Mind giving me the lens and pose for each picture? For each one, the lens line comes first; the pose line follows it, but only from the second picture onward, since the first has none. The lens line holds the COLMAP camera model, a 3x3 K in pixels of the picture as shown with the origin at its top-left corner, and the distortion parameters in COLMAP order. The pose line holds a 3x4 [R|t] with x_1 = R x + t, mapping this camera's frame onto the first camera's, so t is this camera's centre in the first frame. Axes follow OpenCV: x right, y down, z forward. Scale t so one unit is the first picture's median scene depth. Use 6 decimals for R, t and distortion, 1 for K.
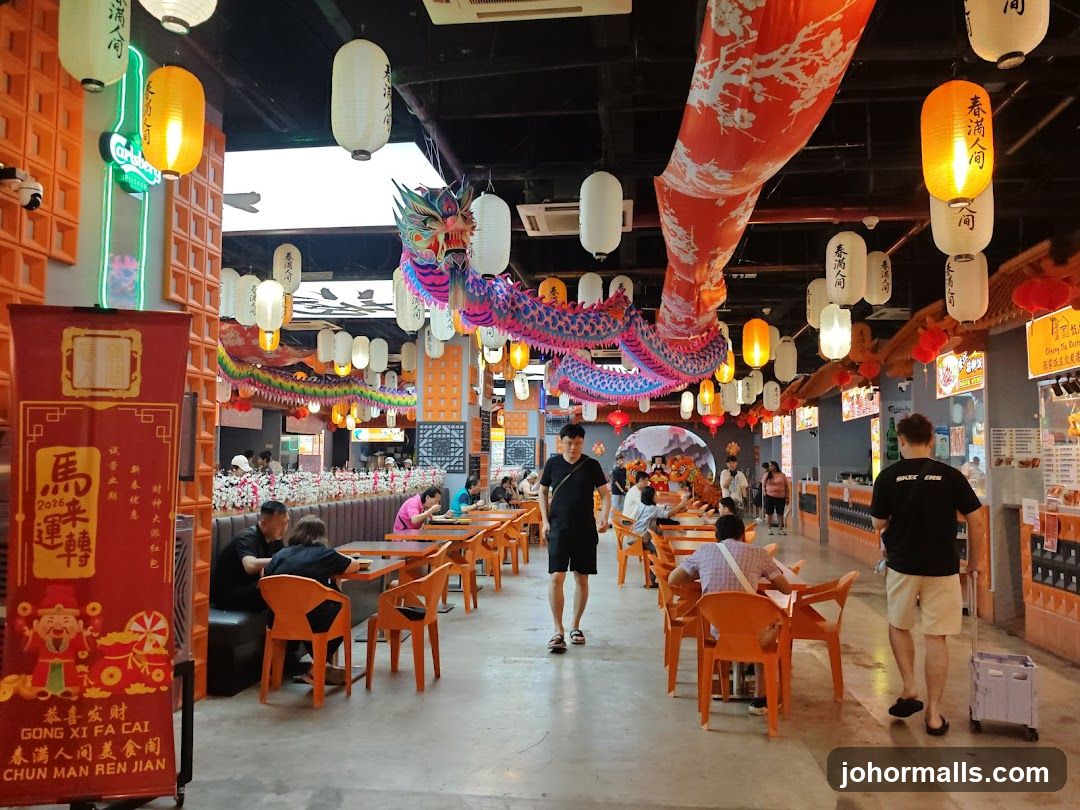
lens RADIAL K [[844.2, 0, 540.0], [0, 844.2, 405.0], [0, 0, 1]] dist [-0.008229, -0.003865]
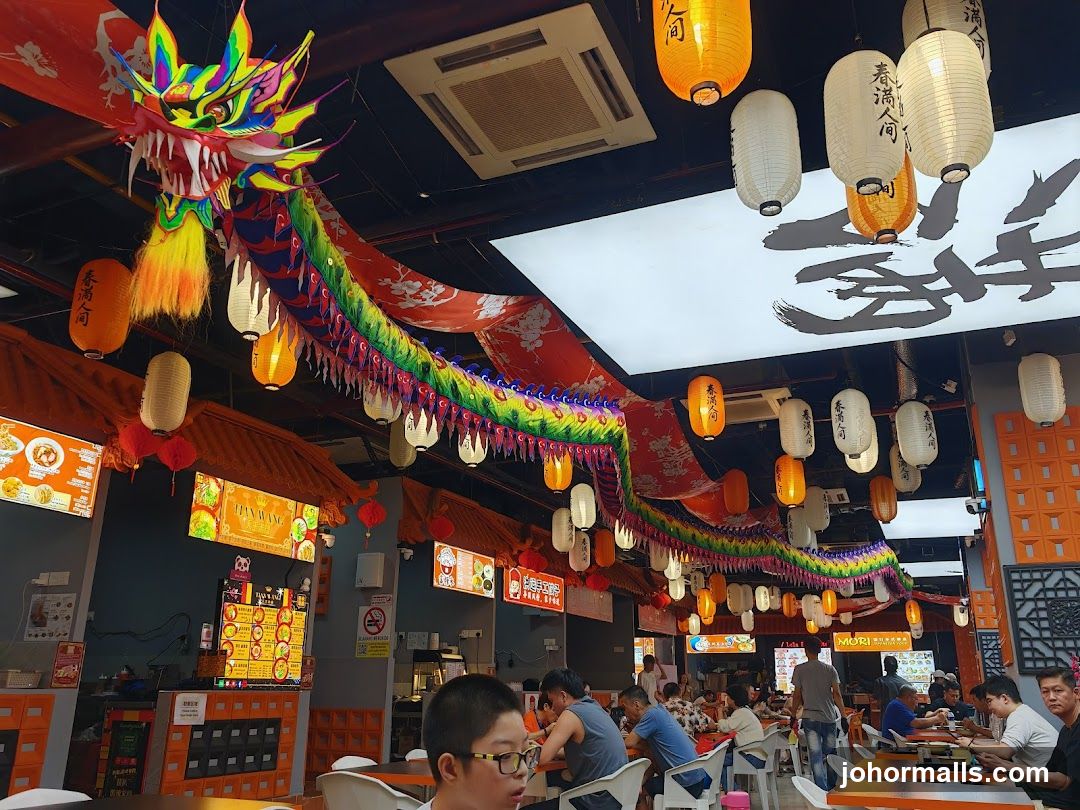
lens RADIAL K [[844.2, 0, 540.0], [0, 844.2, 405.0], [0, 0, 1]] dist [-0.008229, -0.003865]
pose [[0.951524, -0.093104, -0.293146, -0.250029], [0.014776, 0.965821, -0.258787, 0.052035], [0.307221, 0.241910, 0.920378, 0.447107]]
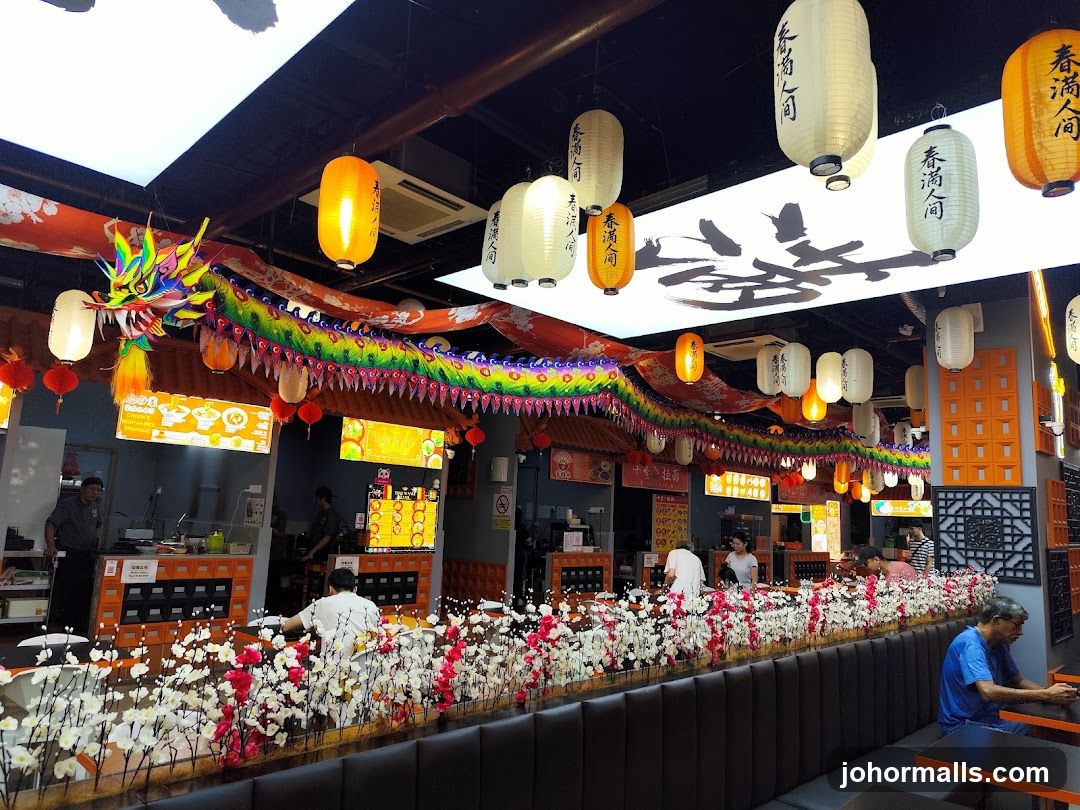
lens RADIAL K [[707.1, 0, 573.3], [0, 707.1, 393.5], [0, 0, 1]] dist [0.006876, 0.002557]
pose [[0.802621, -0.069864, -0.592383, -0.051372], [-0.002594, 0.992699, -0.120591, 0.015918], [0.596483, 0.098325, 0.796580, 0.461129]]
